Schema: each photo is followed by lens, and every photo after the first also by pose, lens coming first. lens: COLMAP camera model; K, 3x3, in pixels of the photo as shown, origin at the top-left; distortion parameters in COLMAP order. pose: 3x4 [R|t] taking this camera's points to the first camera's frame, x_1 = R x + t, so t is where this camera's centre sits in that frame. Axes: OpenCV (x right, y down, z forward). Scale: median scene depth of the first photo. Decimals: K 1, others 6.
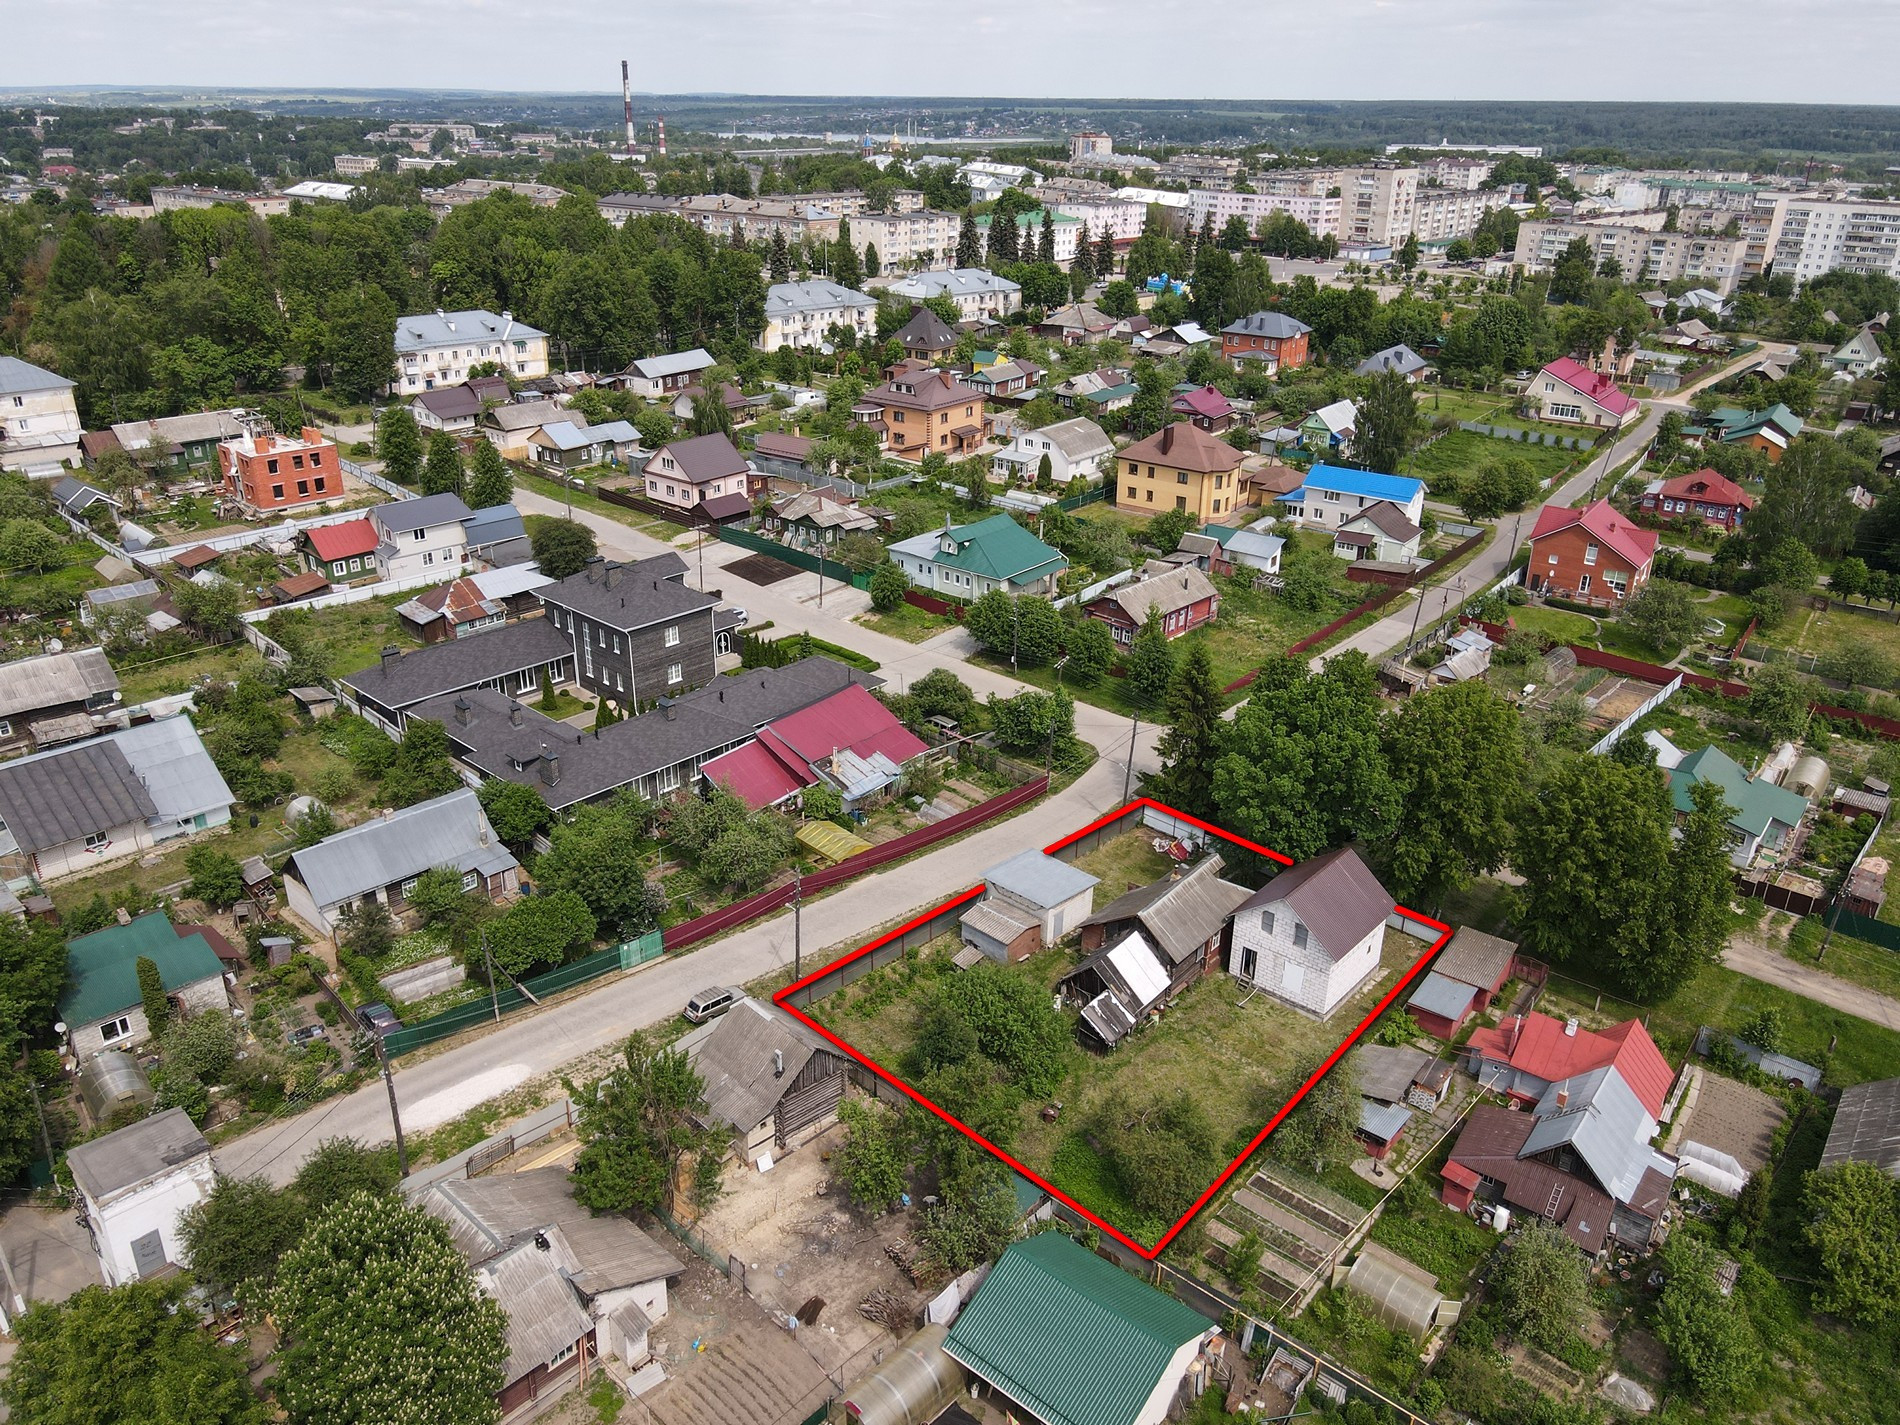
lens RADIAL K [[1396.6, 0, 948.3], [0, 1396.6, 726.2], [0, 0, 1]] dist [-0.018020, 0.059969]
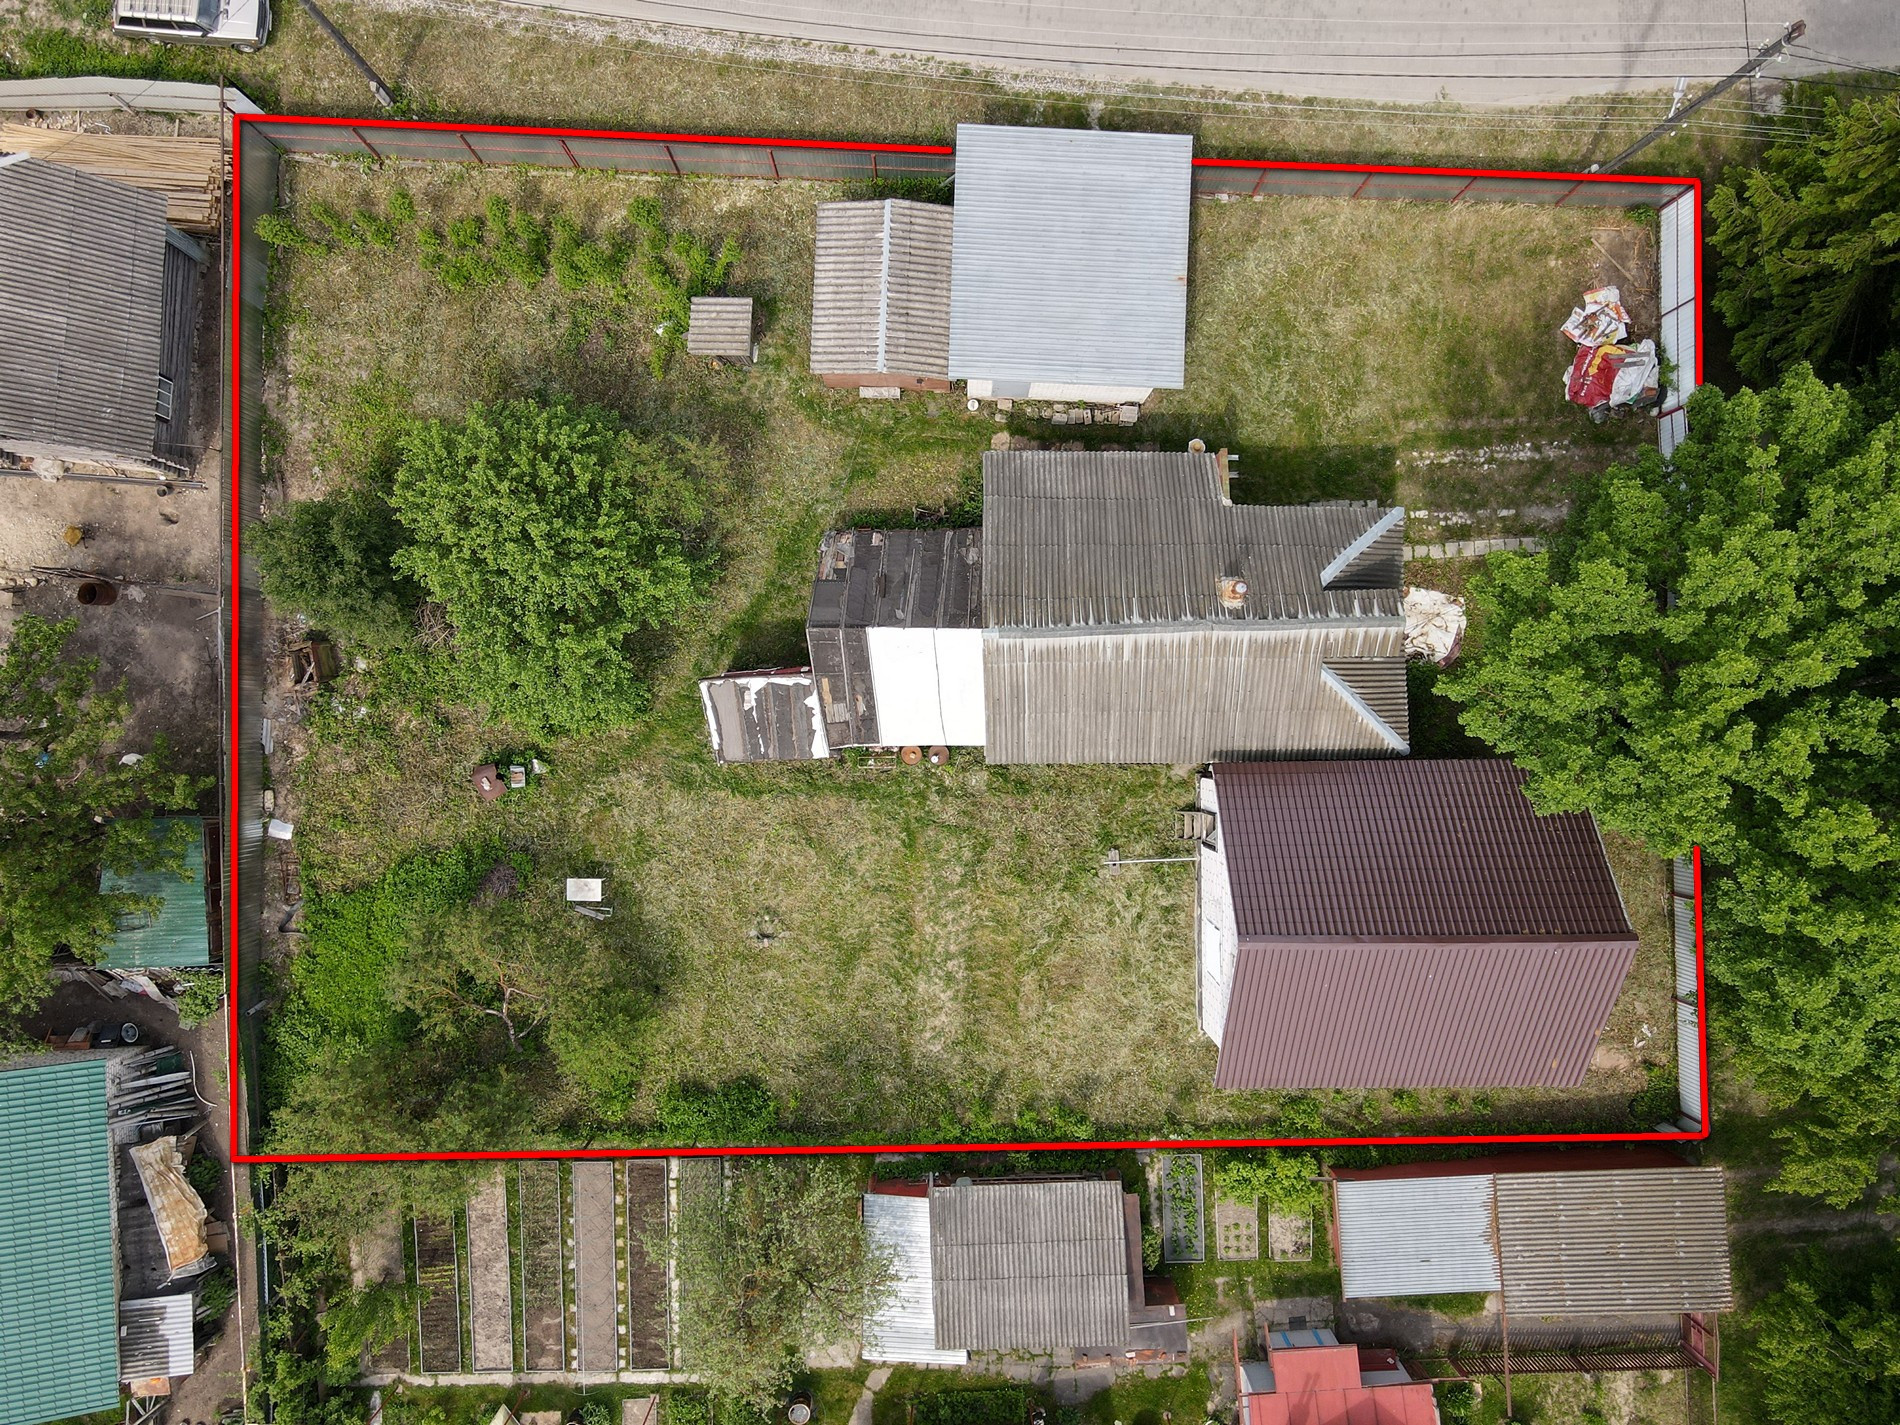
lens RADIAL K [[1396.6, 0, 948.3], [0, 1396.6, 726.2], [0, 0, 1]] dist [-0.018020, 0.059969]
pose [[0.661387, 0.749889, -0.015274, 0.149792], [-0.299393, 0.282621, 0.911312, -0.187779], [0.687700, -0.598157, 0.411433, 0.805998]]
